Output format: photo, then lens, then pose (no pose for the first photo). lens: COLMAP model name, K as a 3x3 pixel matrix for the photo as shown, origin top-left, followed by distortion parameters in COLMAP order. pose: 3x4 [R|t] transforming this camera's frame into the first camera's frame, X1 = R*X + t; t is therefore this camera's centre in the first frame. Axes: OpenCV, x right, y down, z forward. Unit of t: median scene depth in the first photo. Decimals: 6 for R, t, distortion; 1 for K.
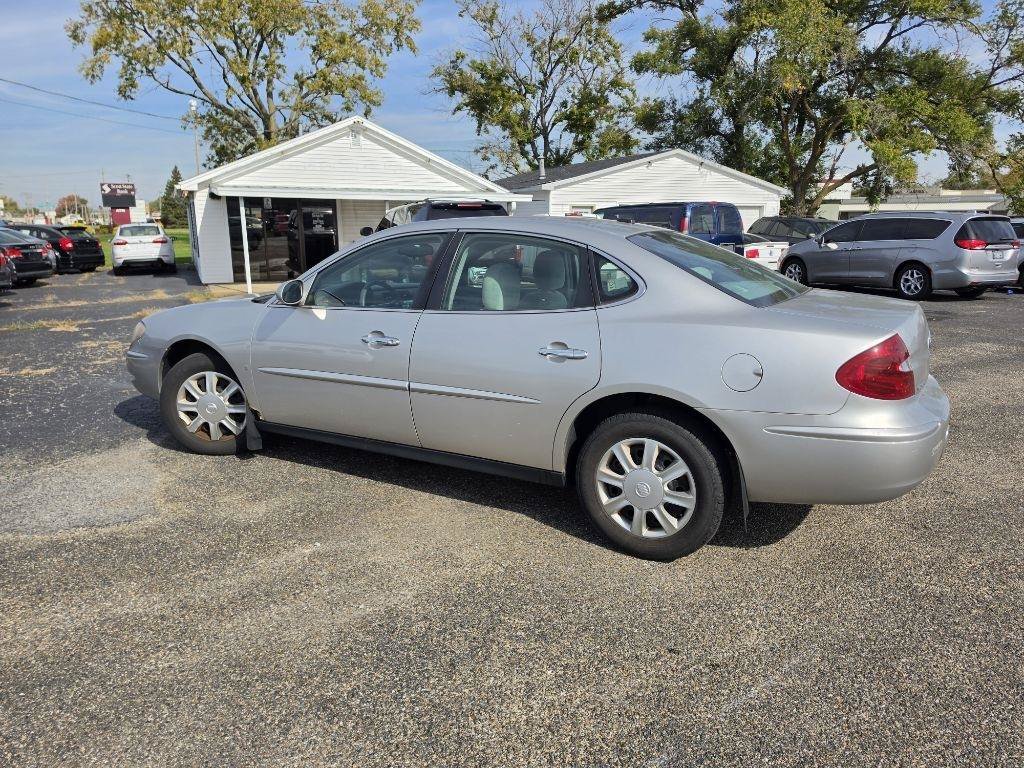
lens RADIAL K [[716.4, 0, 527.0], [0, 716.4, 397.0], [0, 0, 1]] dist [0.058437, -0.058219]
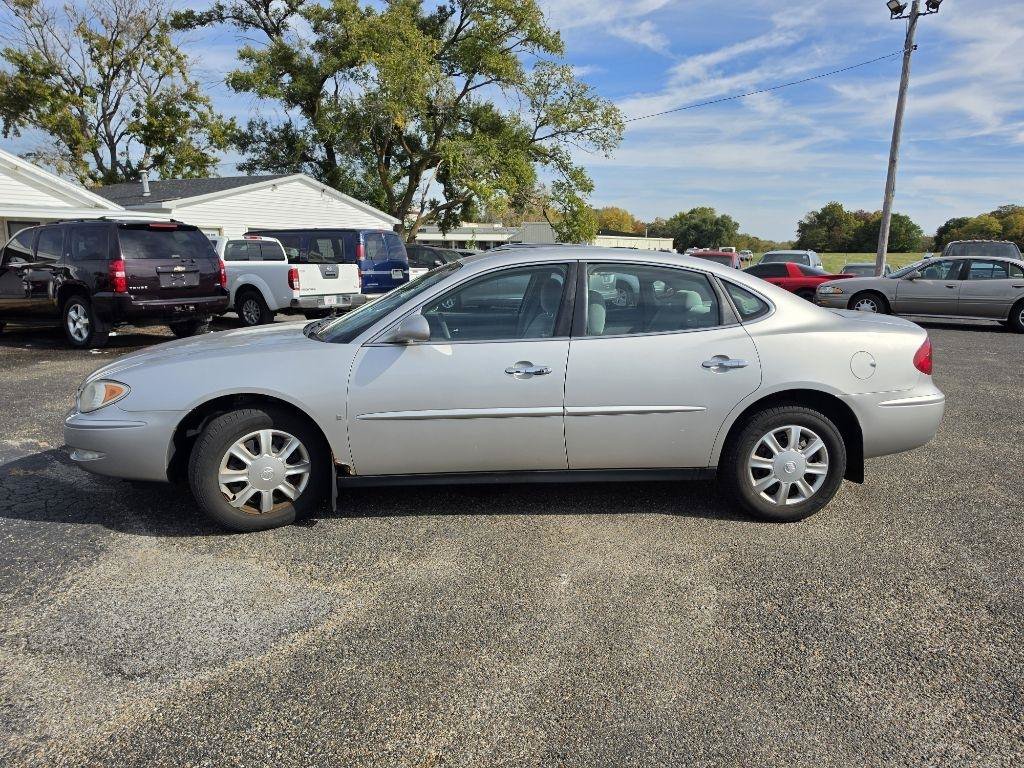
lens RADIAL K [[722.8, 0, 510.9], [0, 722.8, 397.6], [0, 0, 1]] dist [0.064161, -0.064728]
pose [[0.828810, -0.106683, 0.549266, -0.101253], [0.125092, 0.992137, 0.003945, -0.006062], [-0.545368, 0.065439, 0.835638, 0.022419]]
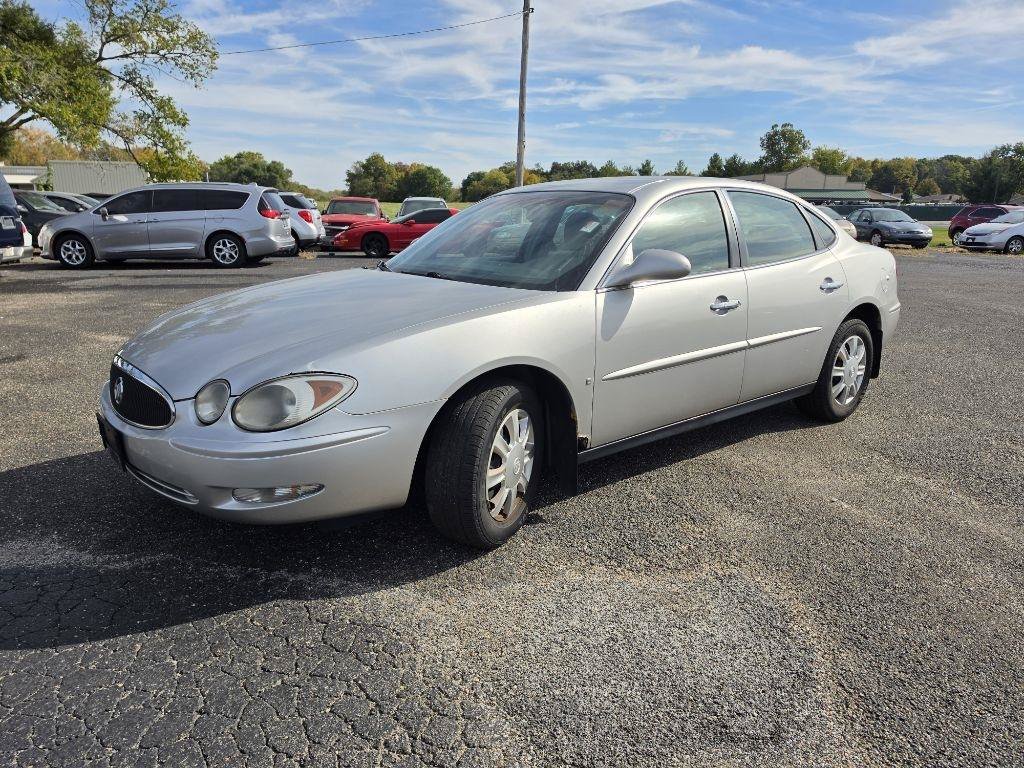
lens RADIAL K [[719.8, 0, 509.3], [0, 719.8, 402.1], [0, 0, 1]] dist [0.049909, -0.059387]
pose [[0.359077, -0.247103, 0.900002, -0.155789], [0.212540, 0.960627, 0.178950, -0.024277], [-0.908785, 0.127030, 0.397458, 0.116291]]
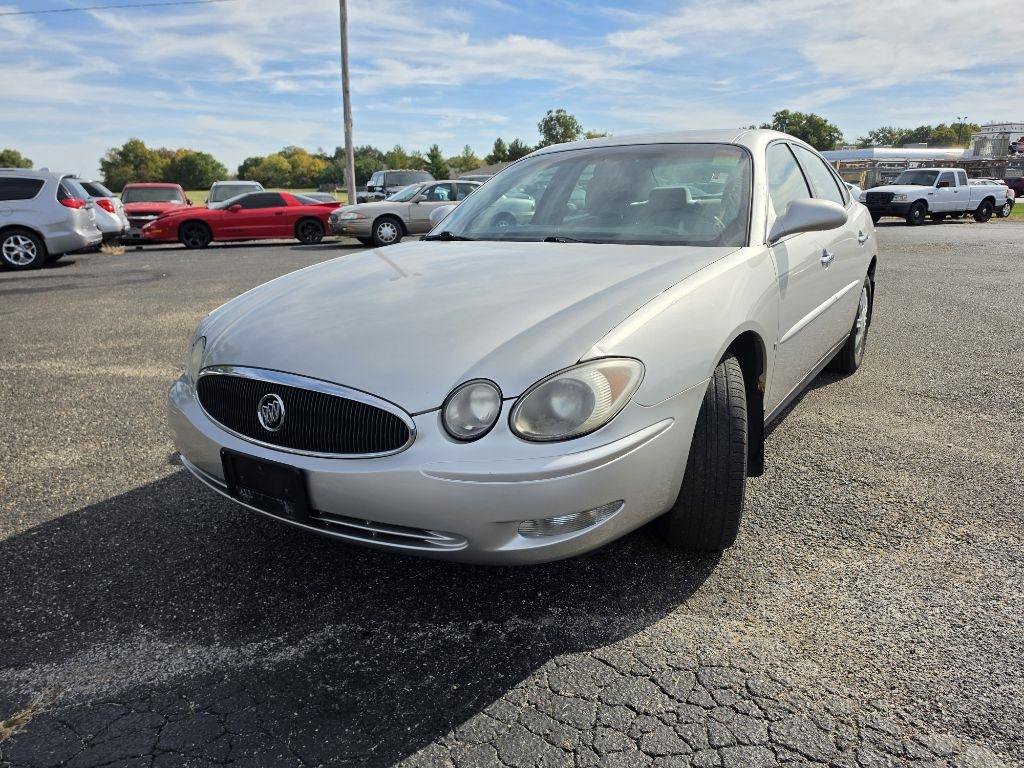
lens RADIAL K [[720.6, 0, 512.0], [0, 720.6, 384.0], [0, 0, 1]] dist [0.048369, -0.069115]
pose [[0.069398, -0.264535, 0.961876, -0.151235], [0.251666, 0.937657, 0.239717, -0.032916], [-0.965323, 0.225436, 0.131646, 0.170247]]
